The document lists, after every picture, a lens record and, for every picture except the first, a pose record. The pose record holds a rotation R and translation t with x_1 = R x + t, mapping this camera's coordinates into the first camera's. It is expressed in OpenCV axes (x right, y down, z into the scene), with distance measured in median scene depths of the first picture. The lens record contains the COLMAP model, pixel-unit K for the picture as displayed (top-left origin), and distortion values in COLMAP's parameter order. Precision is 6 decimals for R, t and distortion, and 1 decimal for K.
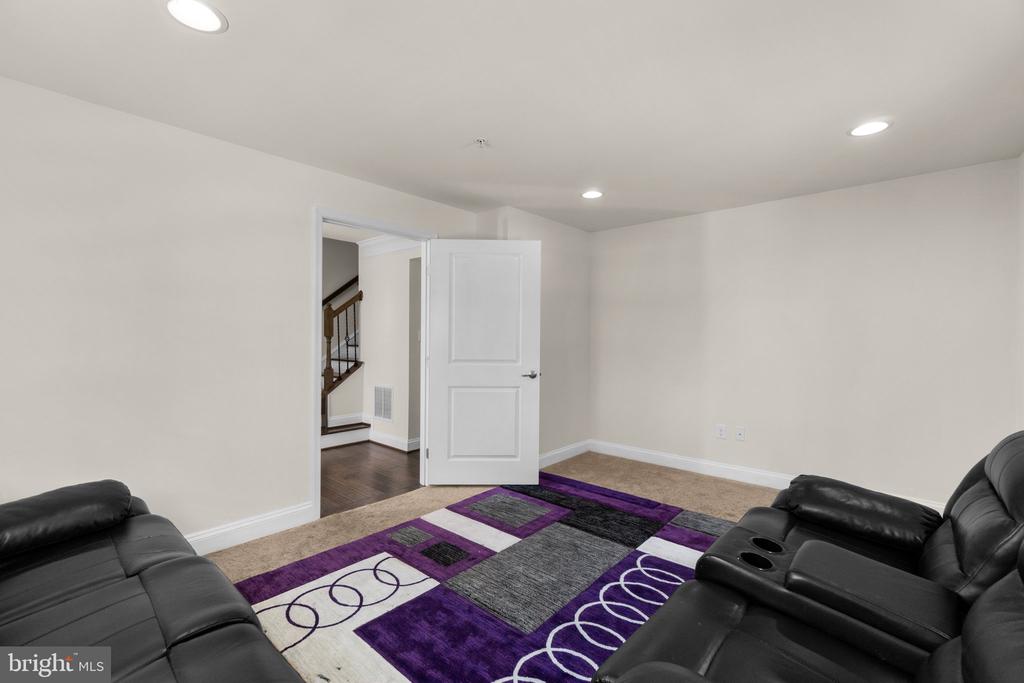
lens RADIAL K [[441.5, 0, 512.8], [0, 441.5, 340.1], [0, 0, 1]] dist [0.000390, 0.000040]
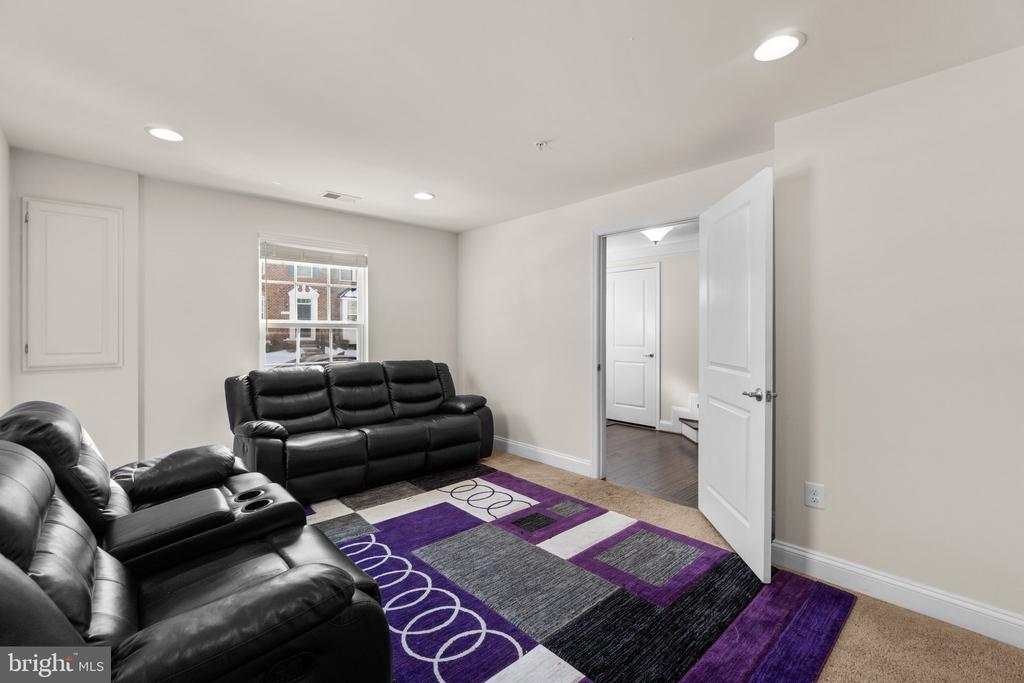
lens RADIAL K [[441.5, 0, 508.4], [0, 441.5, 333.4], [0, 0, 1]] dist [0.000390, 0.000040]
pose [[-0.104963, -0.001768, -0.994475, 1.029767], [-0.007508, 0.999971, -0.000985, -0.002339], [0.994448, 0.007364, -0.104974, 1.095221]]
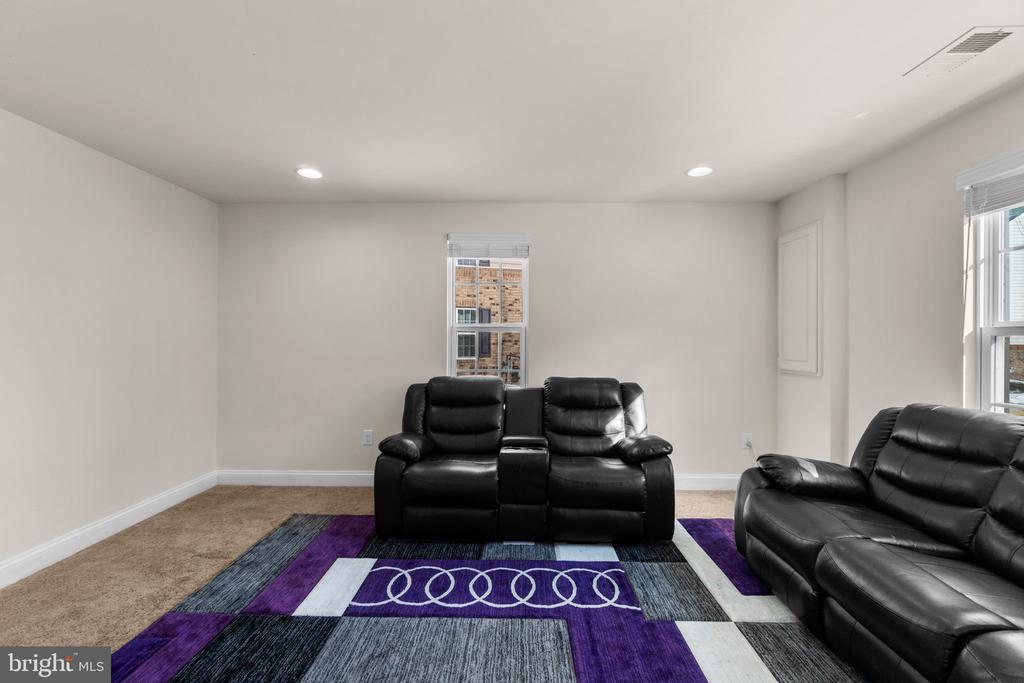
lens RADIAL K [[441.5, 0, 505.8], [0, 441.5, 344.3], [0, 0, 1]] dist [0.000390, 0.000040]
pose [[-0.642367, -0.013637, 0.766276, -0.515630], [-0.005221, 0.999896, 0.013418, -0.006358], [-0.766380, 0.004619, -0.642371, 1.363373]]
